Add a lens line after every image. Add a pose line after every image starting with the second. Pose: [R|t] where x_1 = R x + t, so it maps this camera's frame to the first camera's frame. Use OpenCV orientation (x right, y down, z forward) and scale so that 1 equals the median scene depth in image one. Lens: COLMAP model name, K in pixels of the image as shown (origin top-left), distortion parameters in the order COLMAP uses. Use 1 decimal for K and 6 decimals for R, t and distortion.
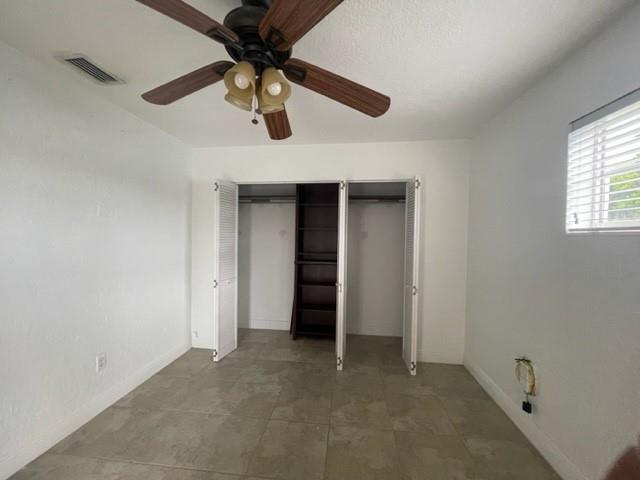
lens RADIAL K [[257.7, 0, 317.7], [0, 257.7, 243.3], [0, 0, 1]] dist [0.004801, -0.000582]
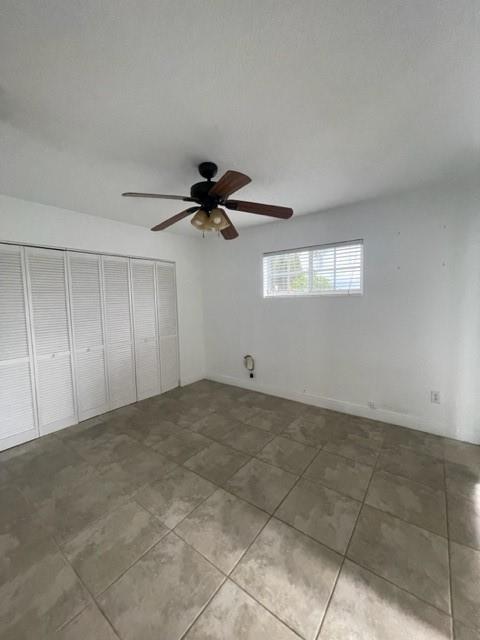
lens RADIAL K [[257.7, 0, 239.3], [0, 257.7, 318.2], [0, 0, 1]] dist [0.004801, -0.000582]
pose [[0.500928, -0.082626, 0.861536, -1.069021], [0.049575, 0.996537, 0.066749, -0.017416], [-0.864068, 0.009274, 0.503289, -0.032781]]
